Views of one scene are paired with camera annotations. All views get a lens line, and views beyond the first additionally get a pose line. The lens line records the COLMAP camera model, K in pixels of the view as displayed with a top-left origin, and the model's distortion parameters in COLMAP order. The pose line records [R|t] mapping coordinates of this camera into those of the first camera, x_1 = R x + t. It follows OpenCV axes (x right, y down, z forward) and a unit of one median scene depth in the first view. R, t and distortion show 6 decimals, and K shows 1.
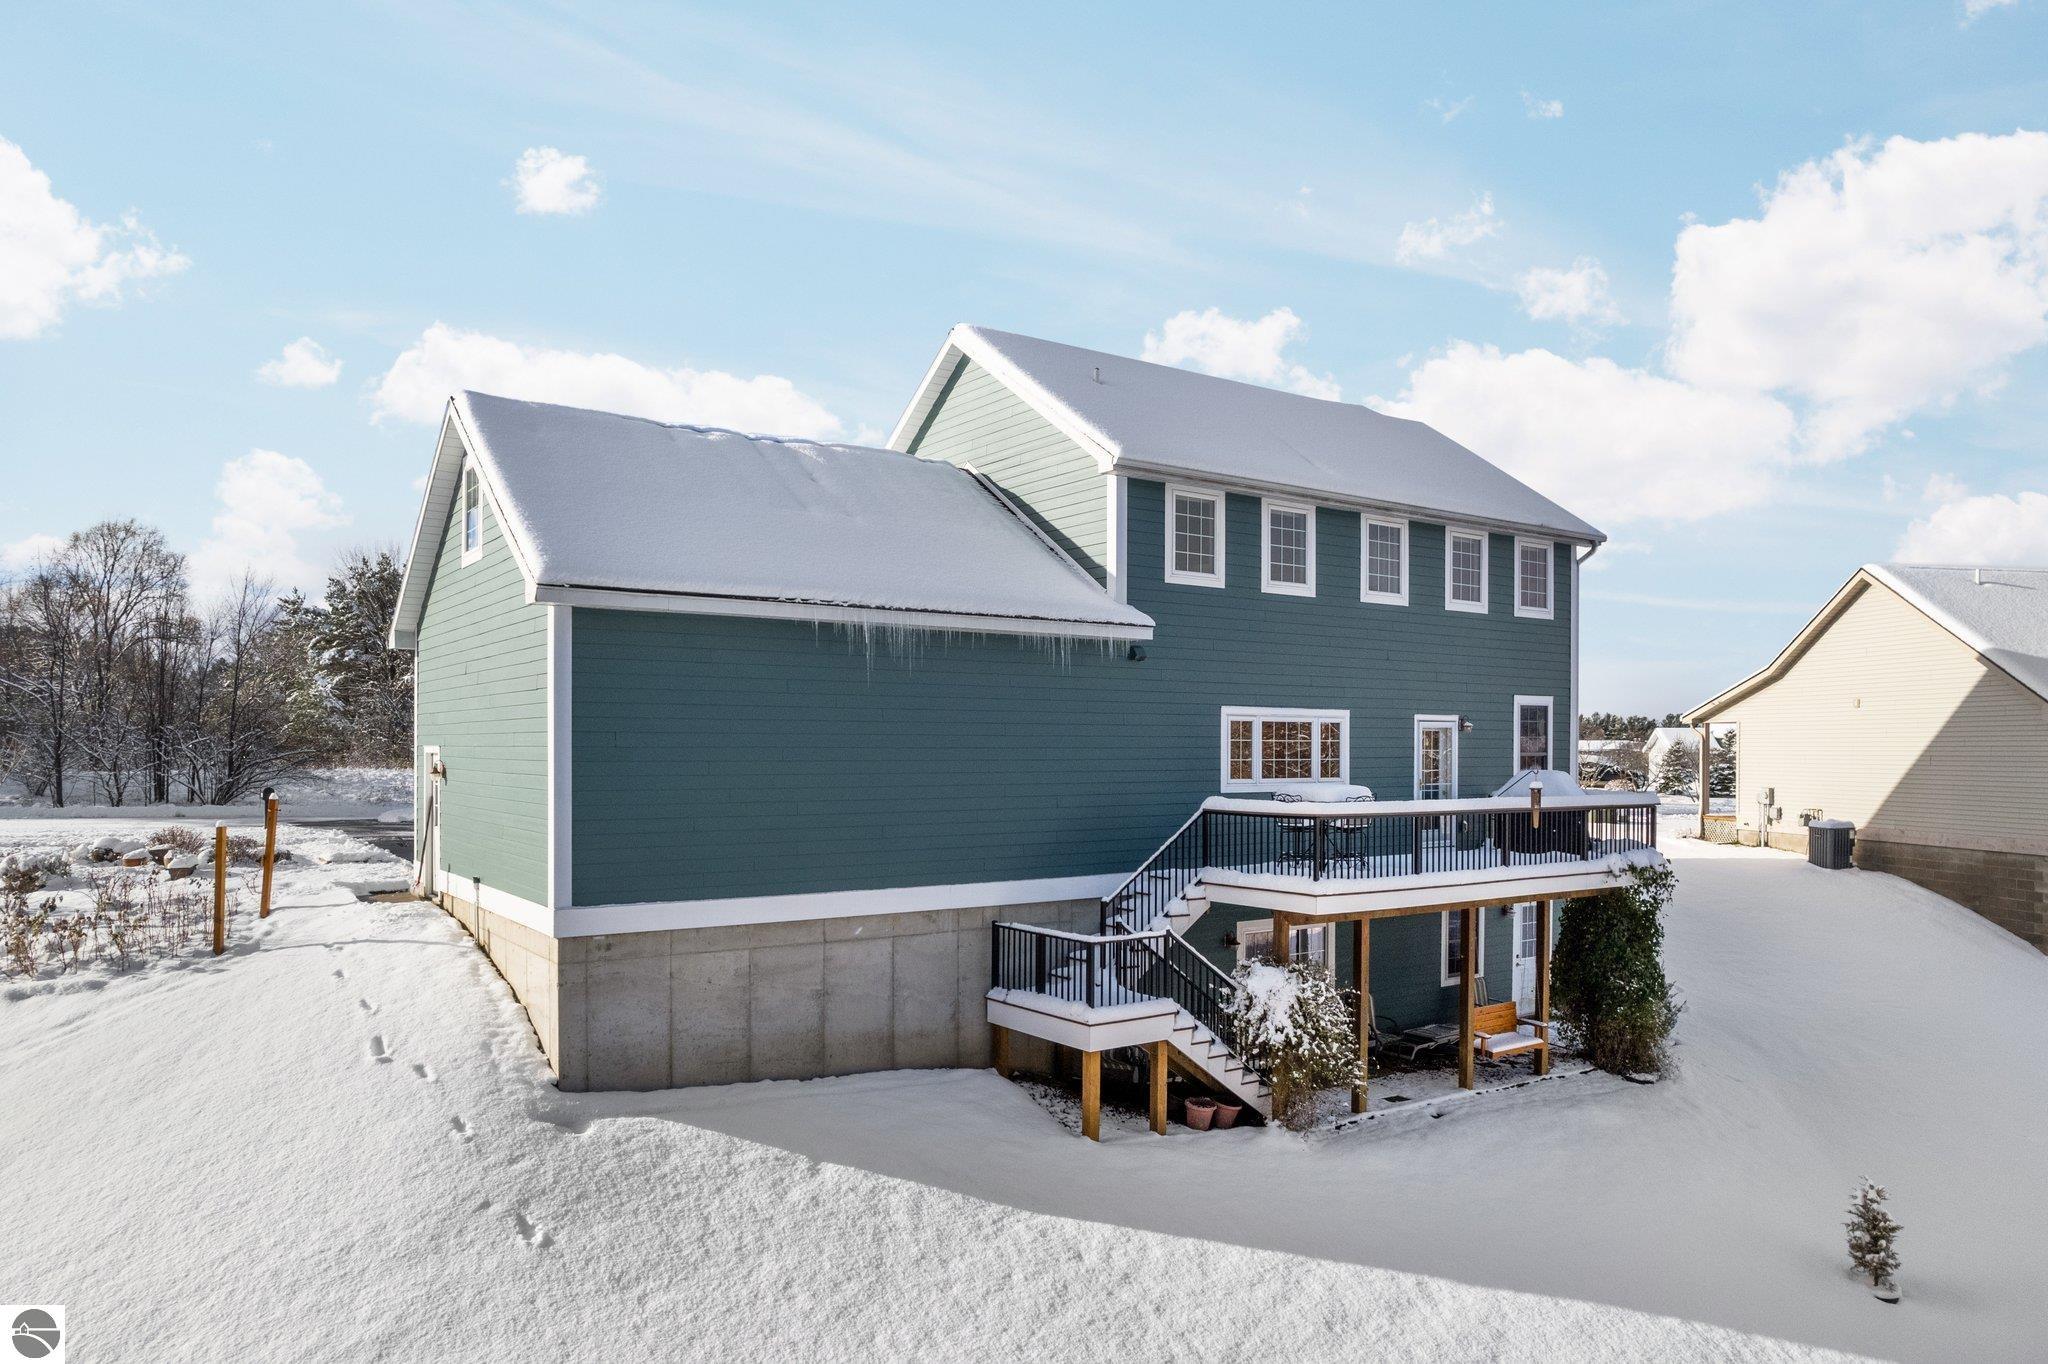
lens RADIAL K [[1377.5, 0, 1044.8], [0, 1377.5, 749.0], [0, 0, 1]] dist [-0.042249, -0.001826]
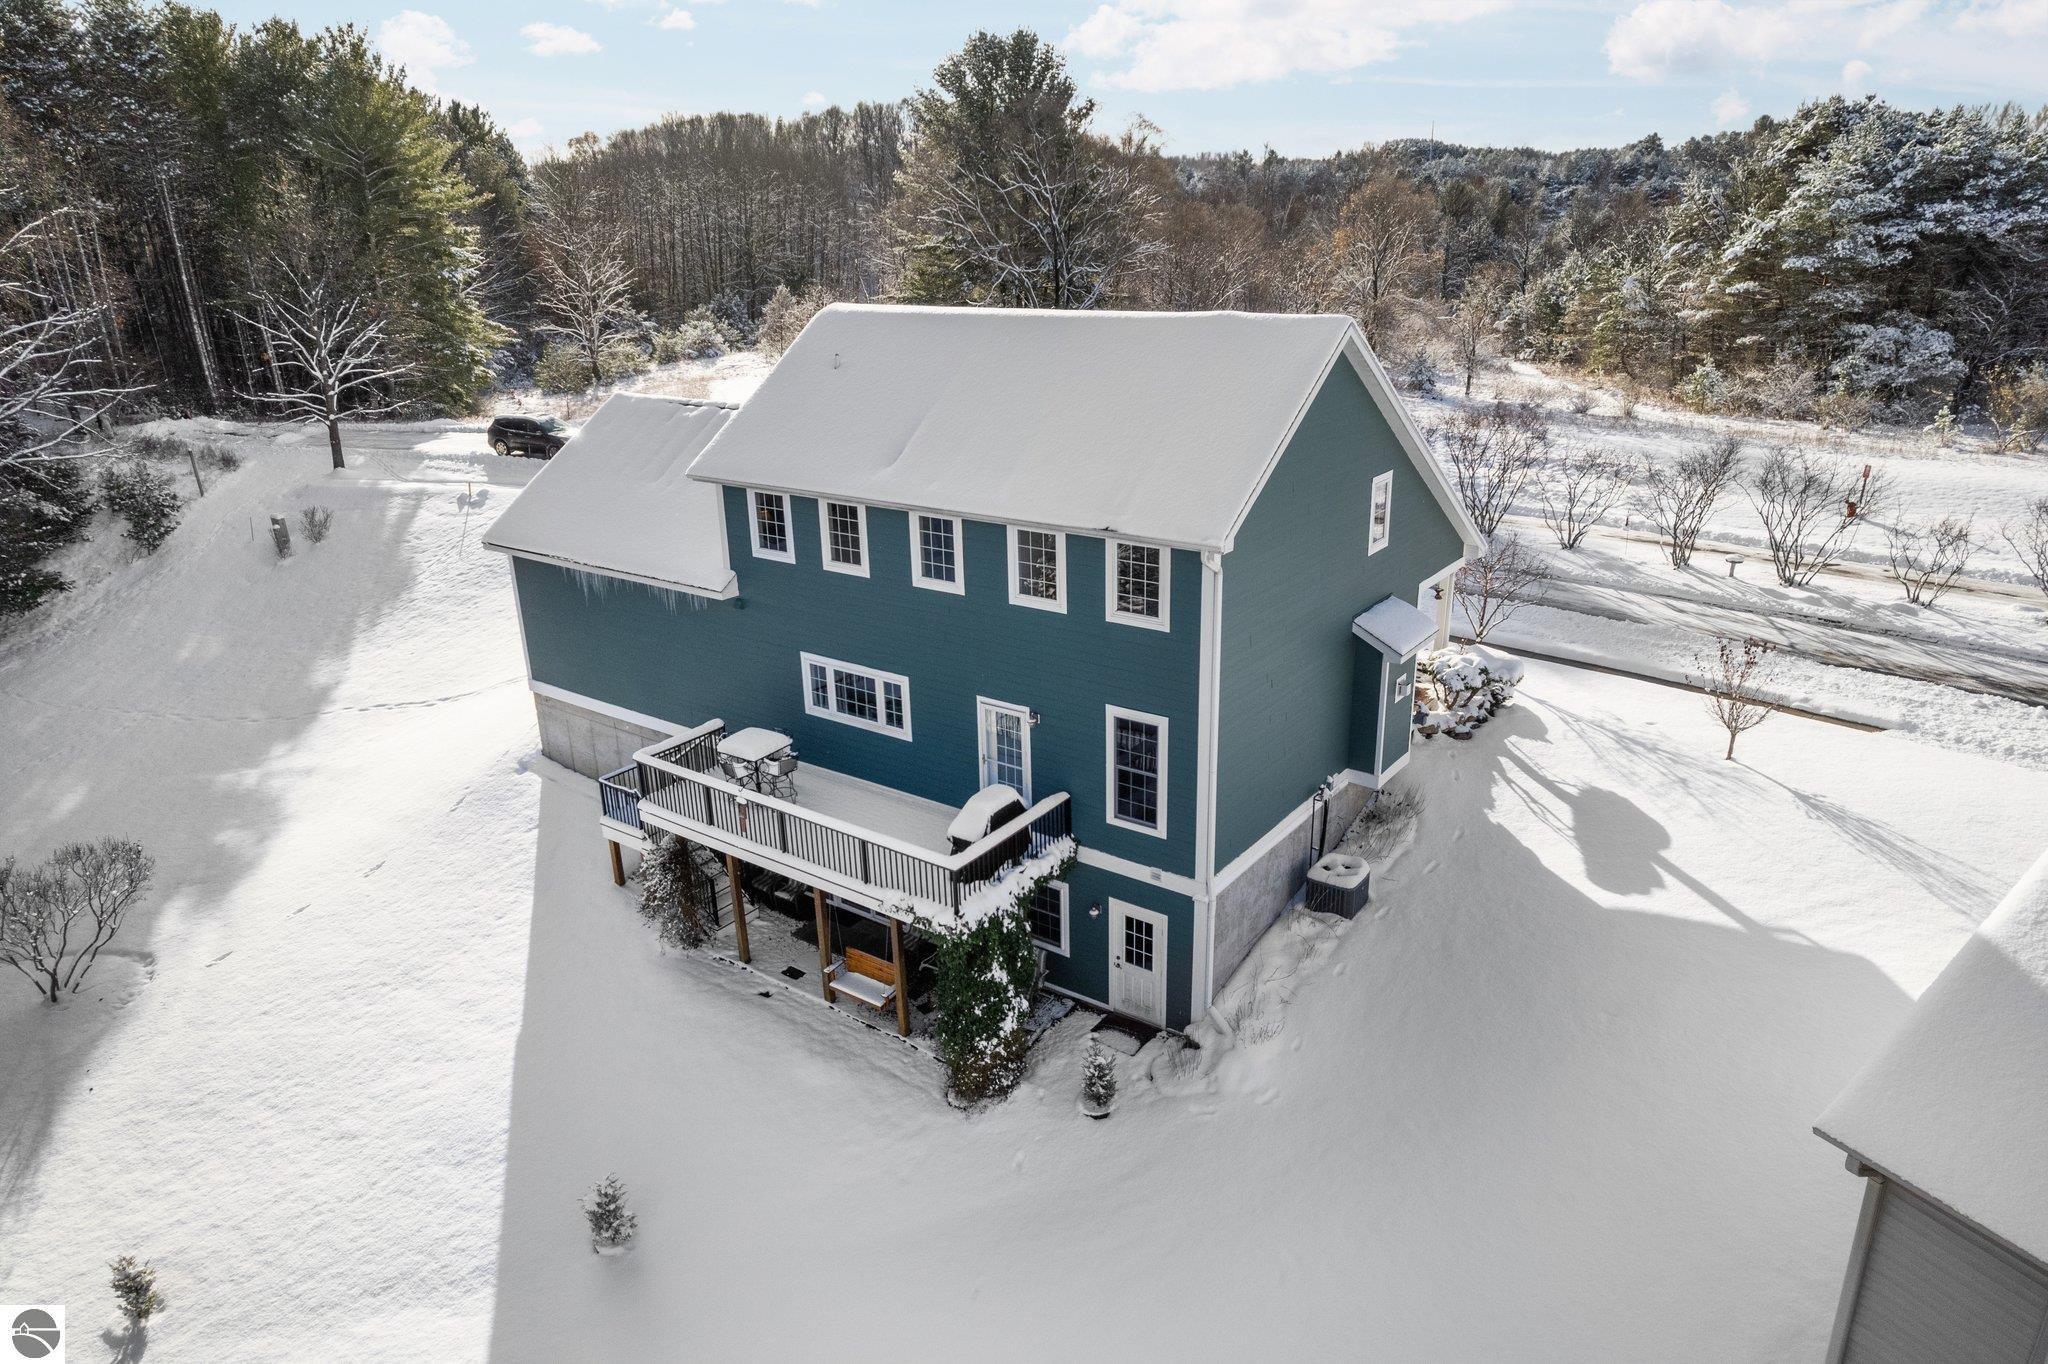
lens RADIAL K [[1318.0, 0, 1030.3], [0, 1318.0, 682.2], [0, 0, 1]] dist [-0.078606, 0.073501]
pose [[0.318563, 0.306795, -0.896881, 1.497861], [0.021610, 0.943578, 0.330444, -0.464474], [0.947655, -0.124649, 0.293959, 0.944950]]
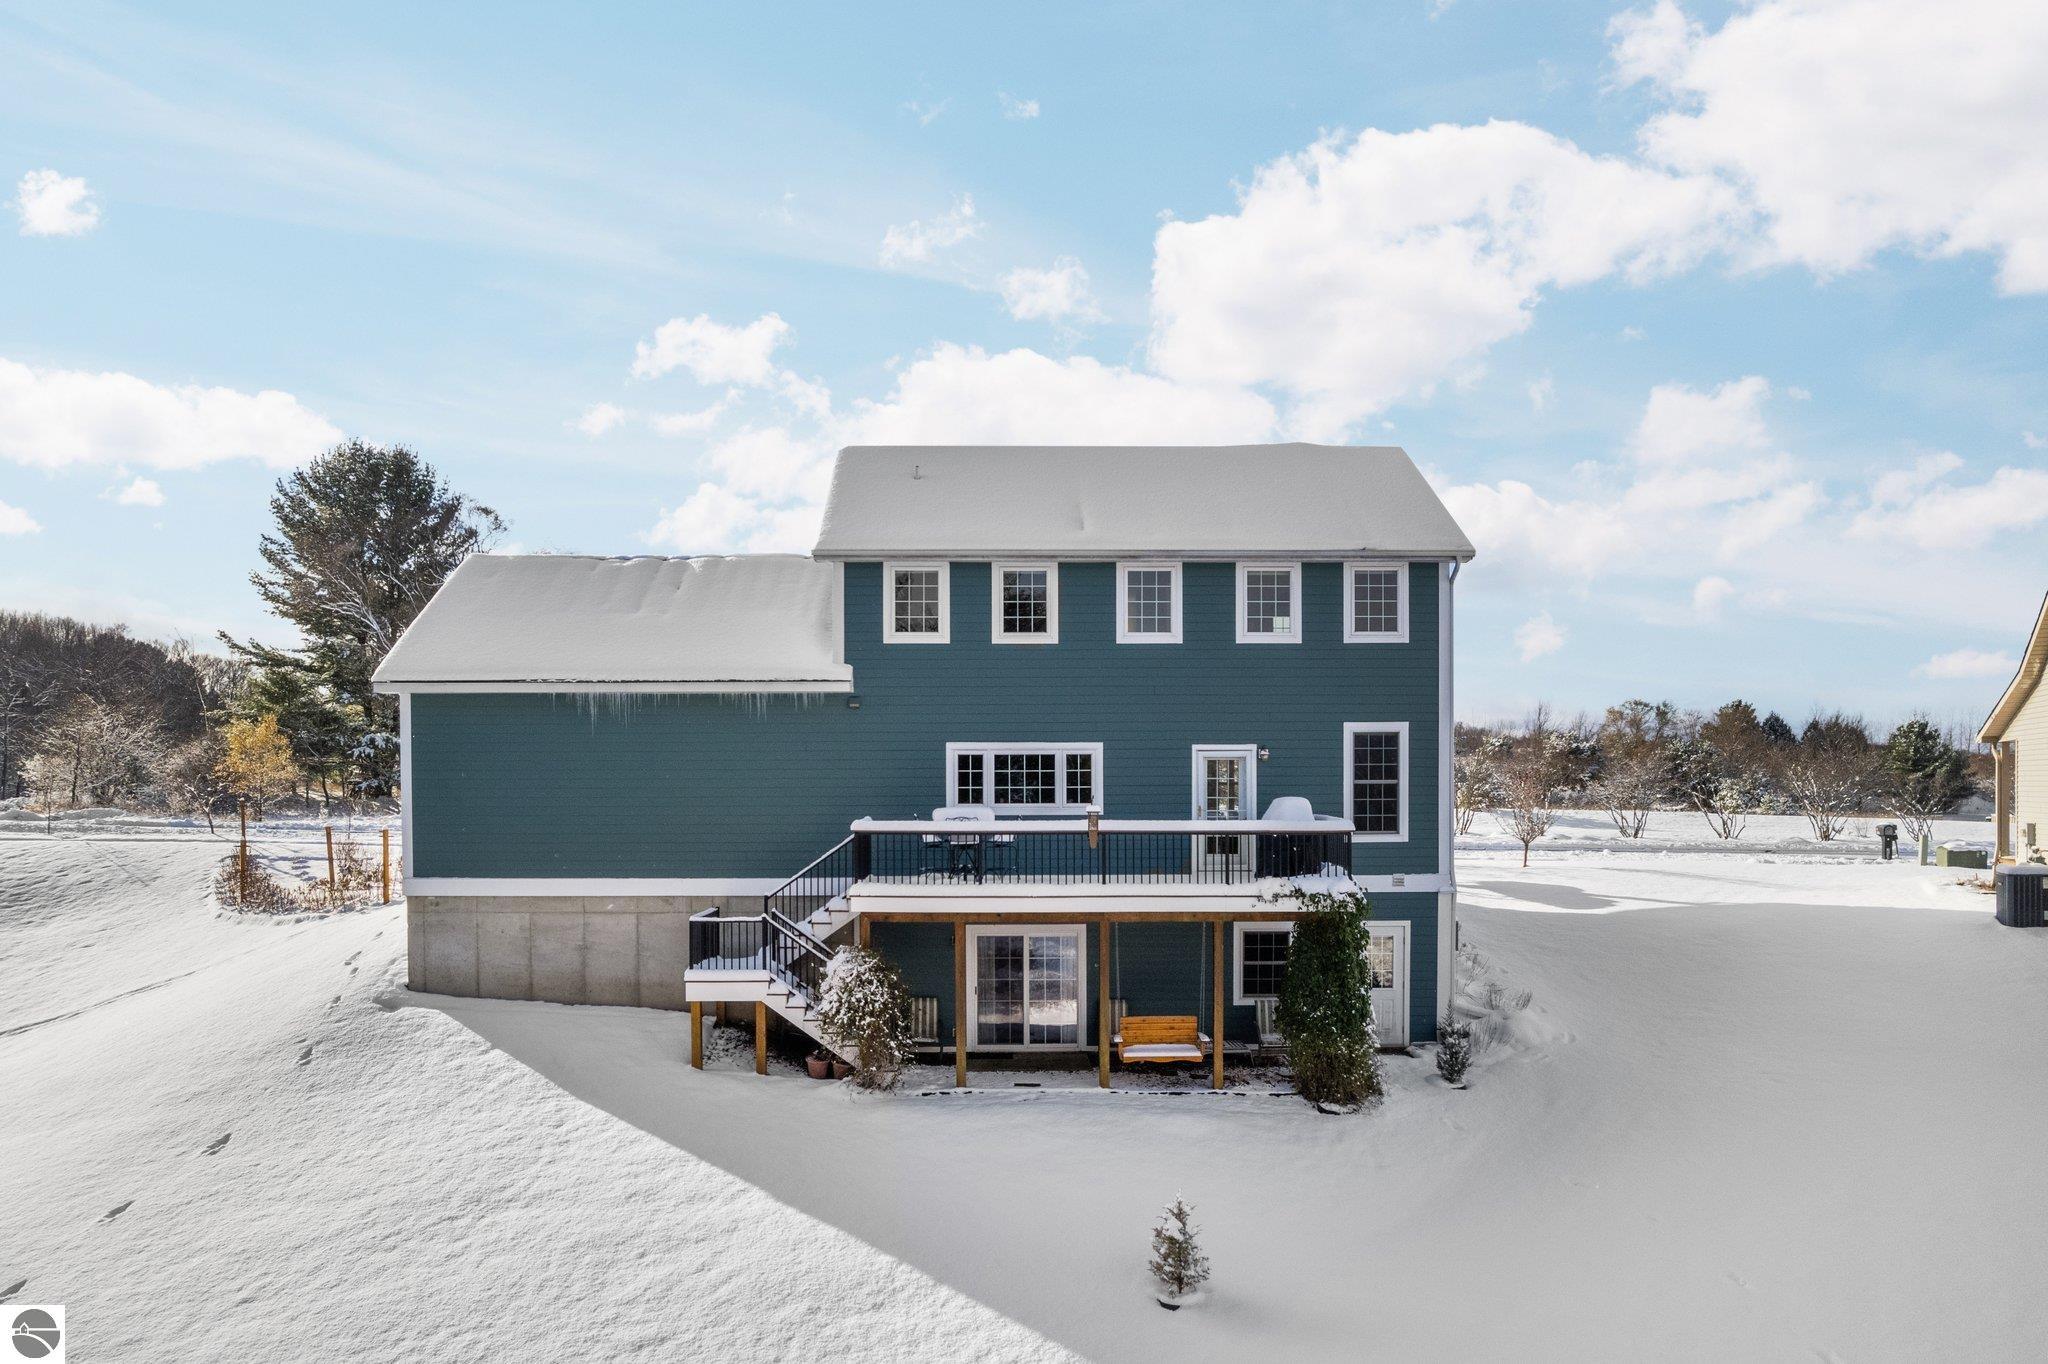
lens RADIAL K [[1347.4, 0, 1009.2], [0, 1347.4, 795.9], [0, 0, 1]] dist [-0.044869, 0.001923]
pose [[0.821171, -0.001621, -0.570680, 0.947730], [0.004178, 0.999986, 0.003170, 0.013096], [0.570667, -0.004988, 0.821167, 0.082646]]
